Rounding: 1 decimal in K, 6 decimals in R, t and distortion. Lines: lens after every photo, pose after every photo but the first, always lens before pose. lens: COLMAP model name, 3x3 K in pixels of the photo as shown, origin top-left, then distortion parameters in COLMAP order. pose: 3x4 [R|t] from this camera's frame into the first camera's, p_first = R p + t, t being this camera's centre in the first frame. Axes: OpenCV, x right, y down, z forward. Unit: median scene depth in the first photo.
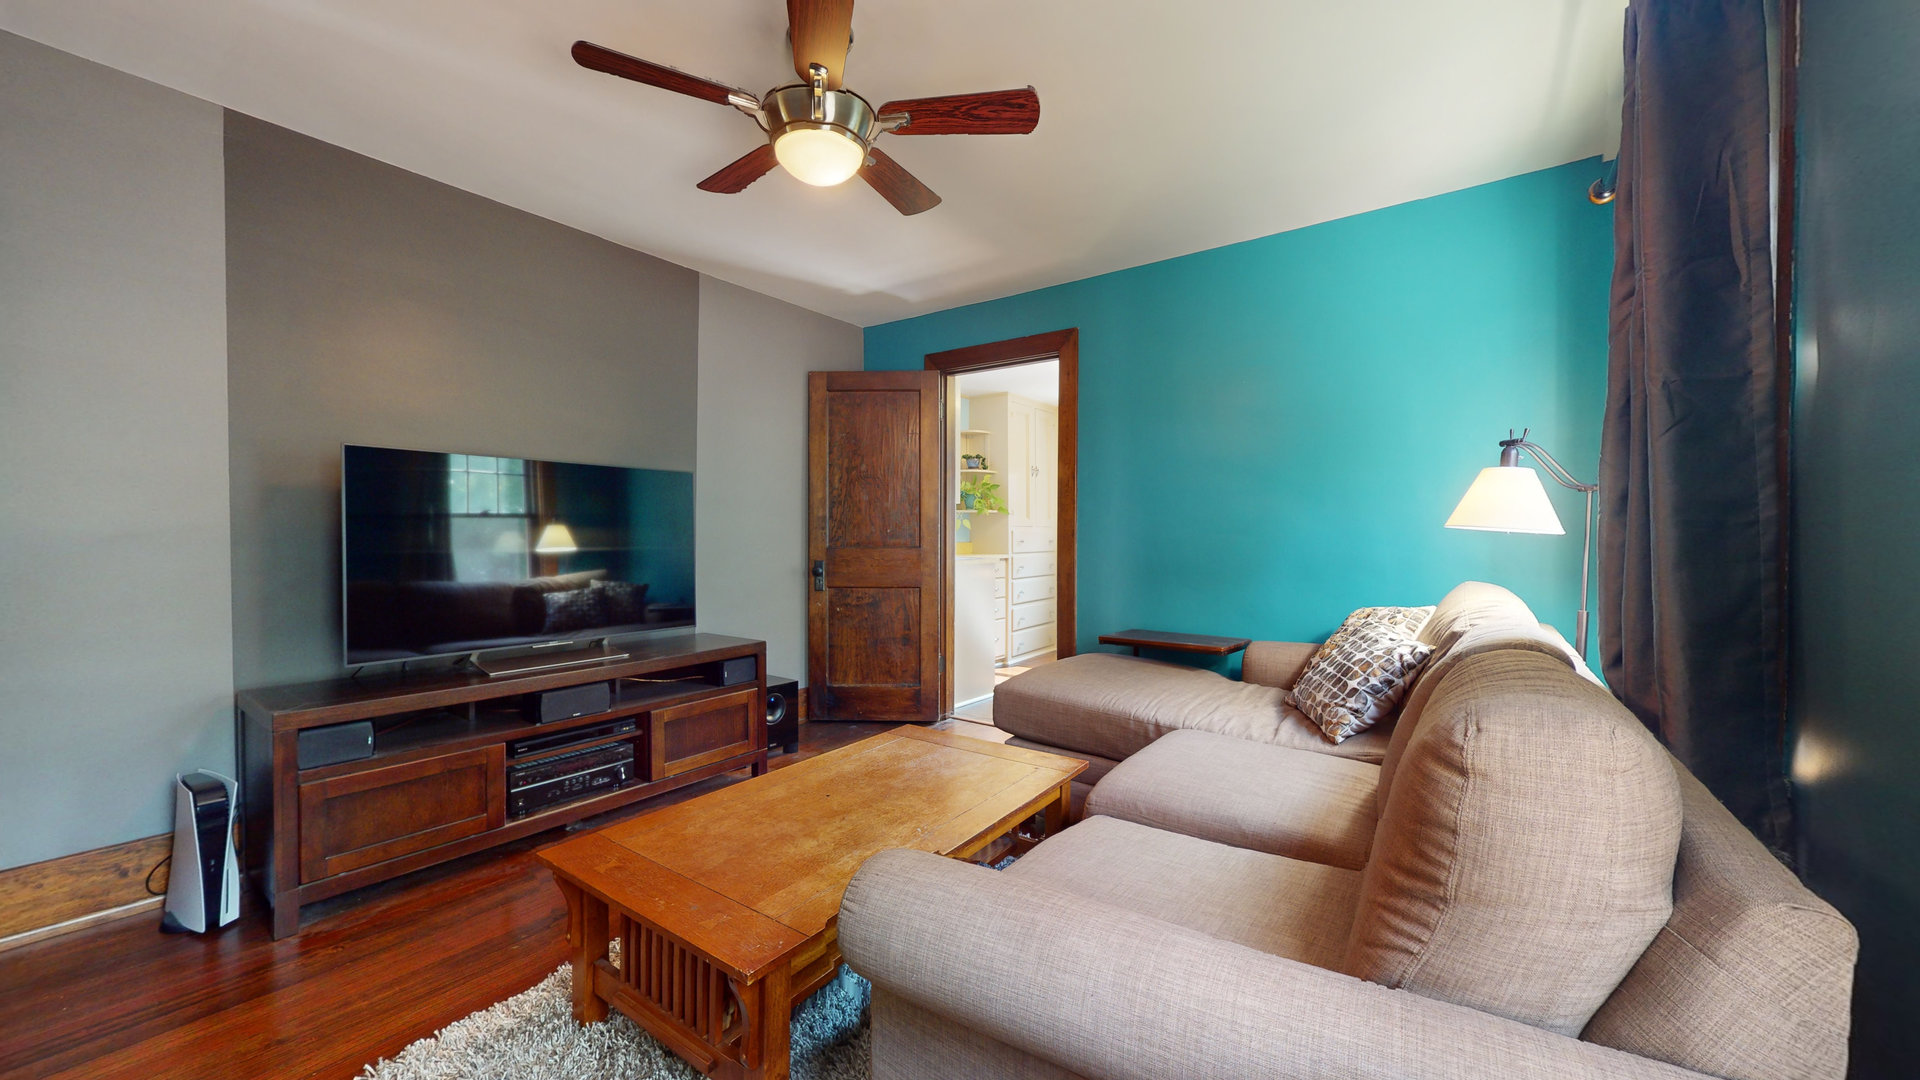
lens RADIAL K [[700.9, 0, 958.9], [0, 700.9, 538.8], [0, 0, 1]] dist [-0.001334, -0.000067]
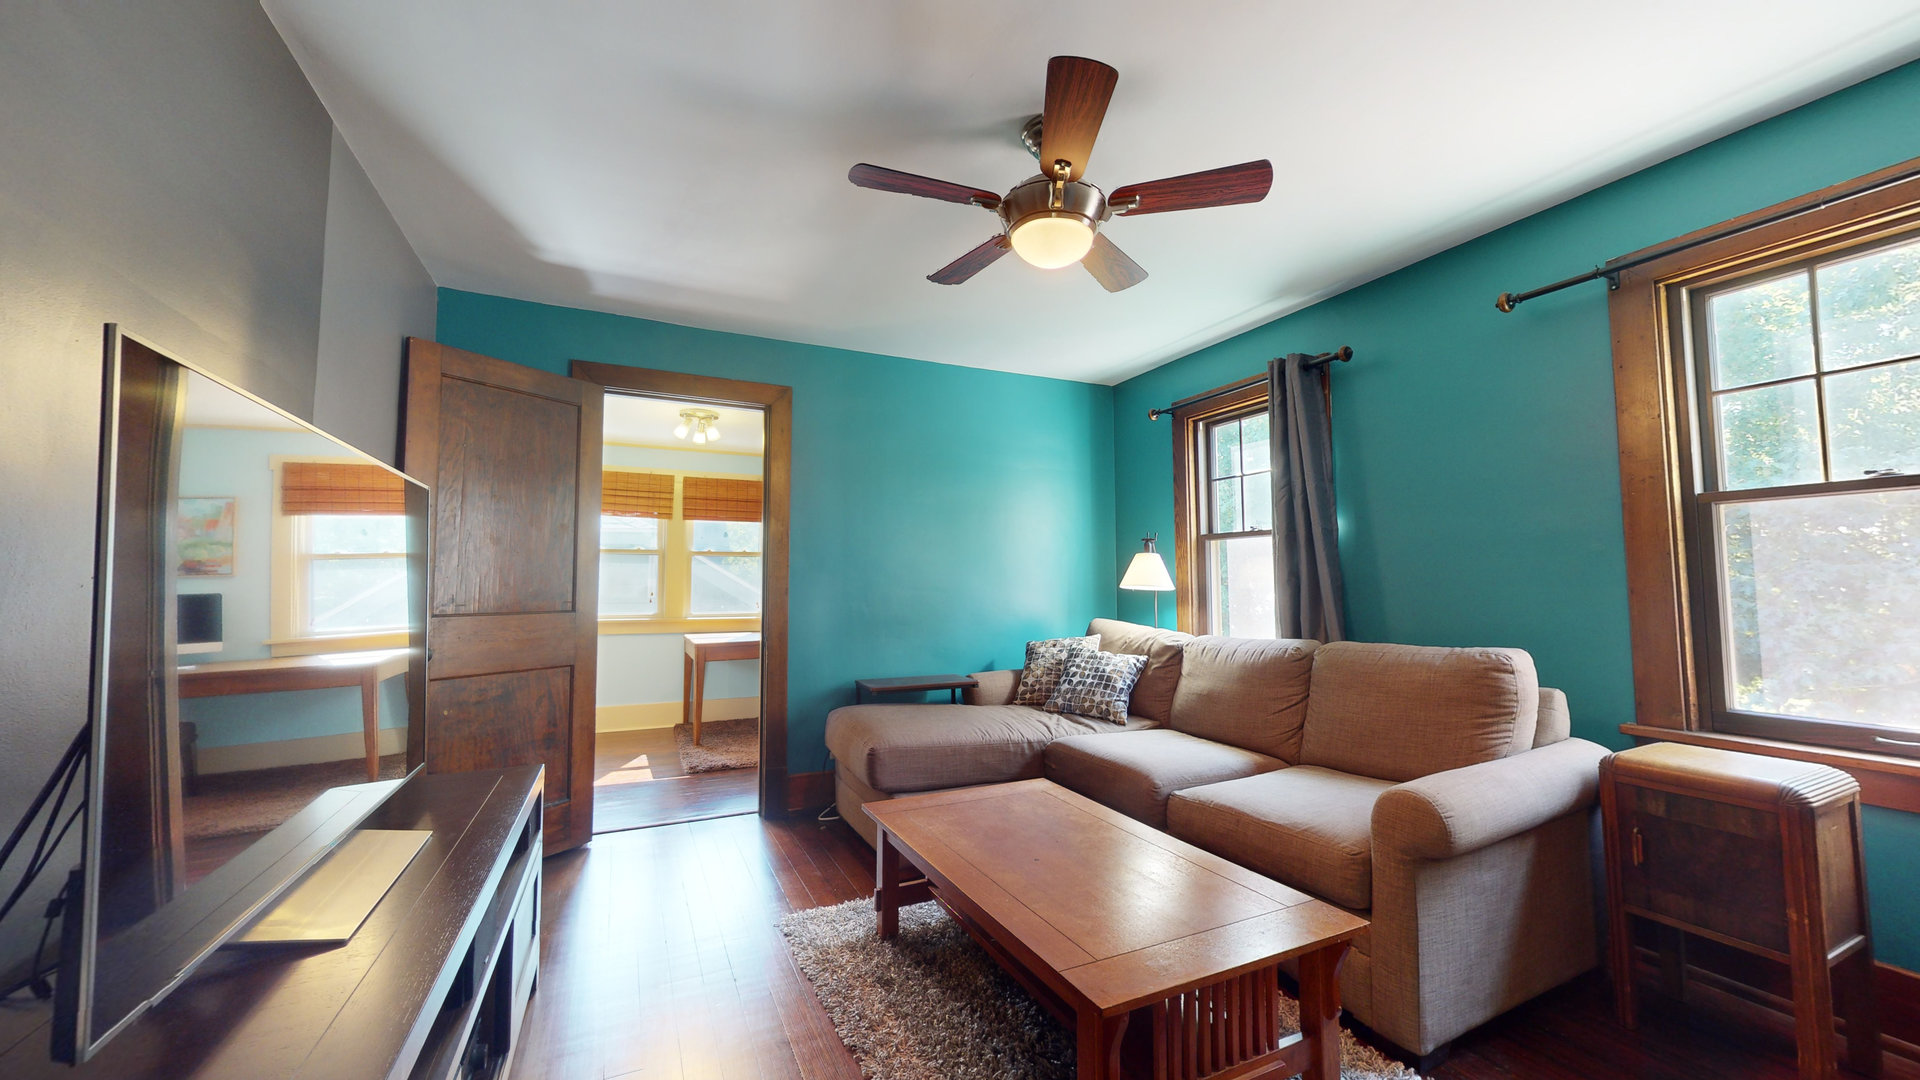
lens RADIAL K [[700.9, 0, 958.5], [0, 700.9, 542.5], [0, 0, 1]] dist [-0.001334, -0.000067]
pose [[0.488821, 0.052807, 0.870784, -0.811626], [0.012164, 0.997657, -0.067330, -0.009595], [-0.872299, 0.043504, 0.487033, 0.430949]]
